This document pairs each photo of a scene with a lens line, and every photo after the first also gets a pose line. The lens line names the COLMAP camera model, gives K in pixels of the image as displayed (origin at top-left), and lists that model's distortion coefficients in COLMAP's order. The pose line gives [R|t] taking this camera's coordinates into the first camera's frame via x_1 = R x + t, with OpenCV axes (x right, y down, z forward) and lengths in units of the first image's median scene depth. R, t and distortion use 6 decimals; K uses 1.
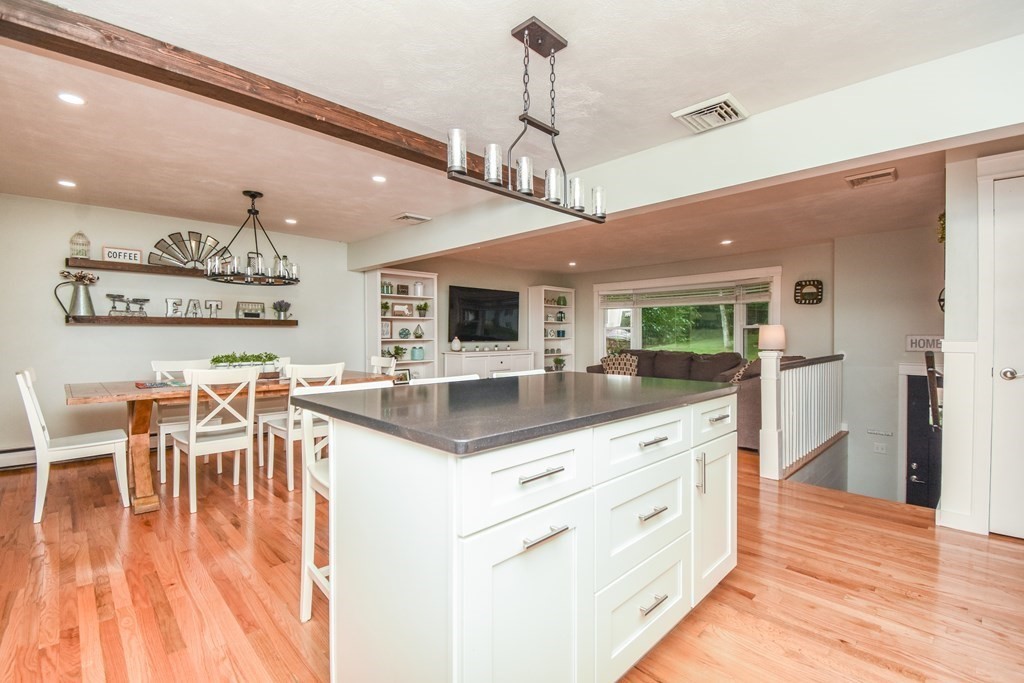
lens RADIAL K [[466.0, 0, 512.0], [0, 466.0, 341.5], [0, 0, 1]] dist [-0.001508, -0.001062]
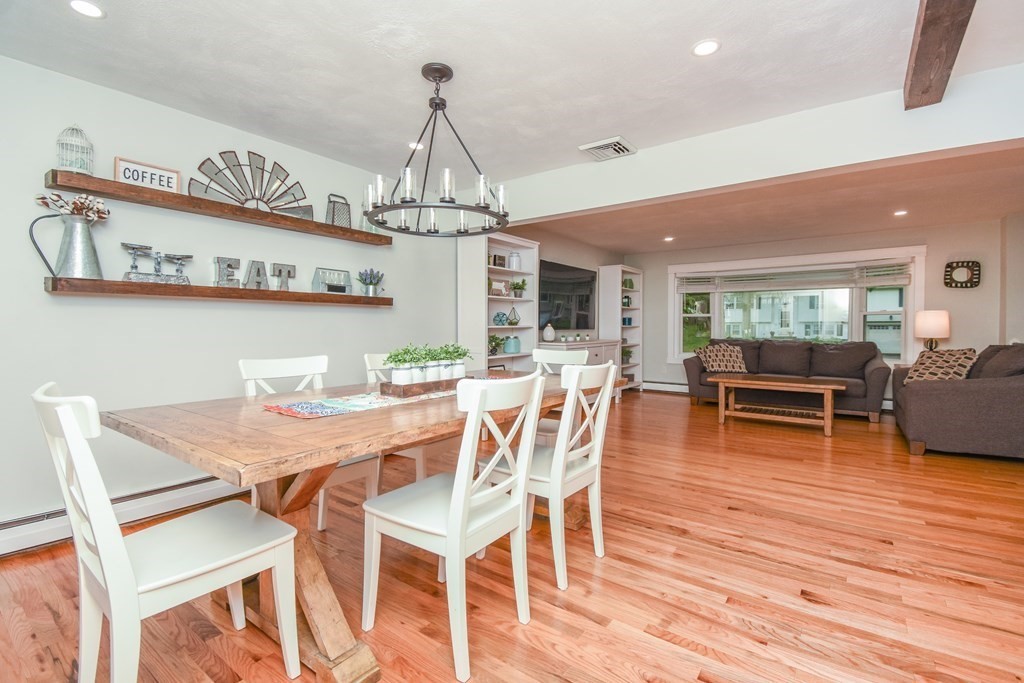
lens RADIAL K [[459.8, 0, 519.3], [0, 459.8, 336.6], [0, 0, 1]] dist [0.000247, -0.000194]
pose [[0.985181, -0.002339, 0.171500, -0.419421], [0.000604, 0.999948, 0.010171, 0.005526], [-0.171515, -0.009917, 0.985132, 0.311954]]
